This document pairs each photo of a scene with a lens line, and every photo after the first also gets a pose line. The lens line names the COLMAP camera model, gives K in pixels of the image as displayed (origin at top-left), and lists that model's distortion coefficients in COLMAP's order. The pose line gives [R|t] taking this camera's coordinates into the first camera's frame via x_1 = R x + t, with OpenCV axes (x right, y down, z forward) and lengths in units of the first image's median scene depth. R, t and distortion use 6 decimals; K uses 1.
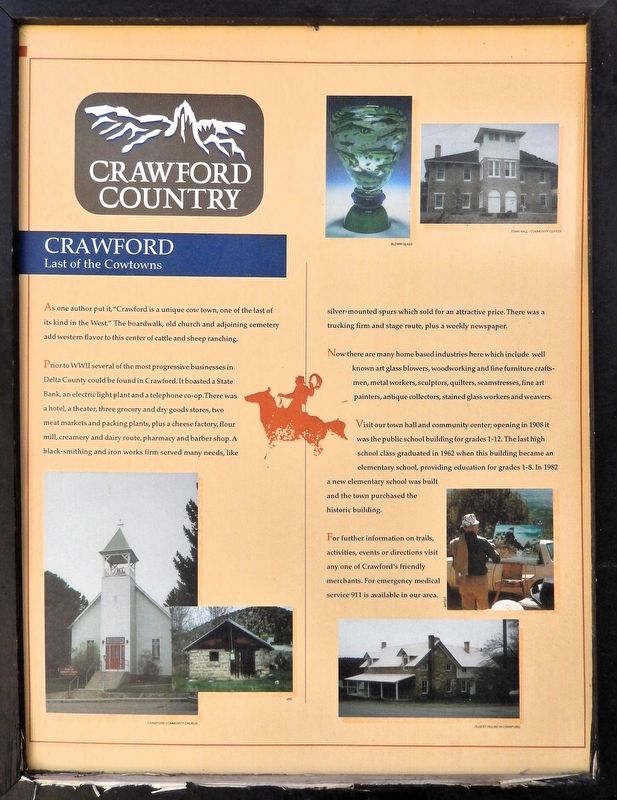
lens RADIAL K [[618.6, 0, 307.1], [0, 618.6, 397.2], [0, 0, 1]] dist [-0.014421, -0.001774]
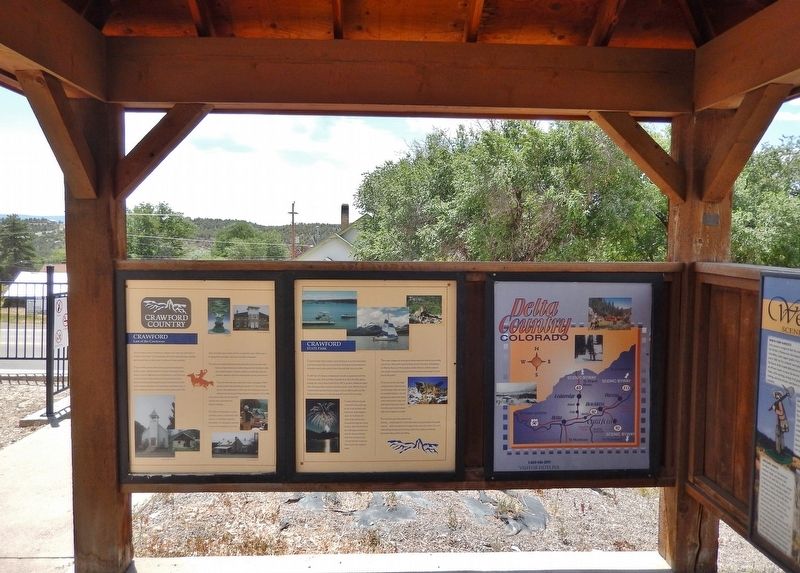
lens RADIAL K [[606.8, 0, 399.7], [0, 606.8, 282.5], [0, 0, 1]] dist [0.006375, 0.005343]
pose [[0.999634, 0.007514, 0.026002, 1.121265], [-0.008728, 0.998863, 0.046871, -0.767094], [-0.025620, -0.047081, 0.998562, -2.781164]]
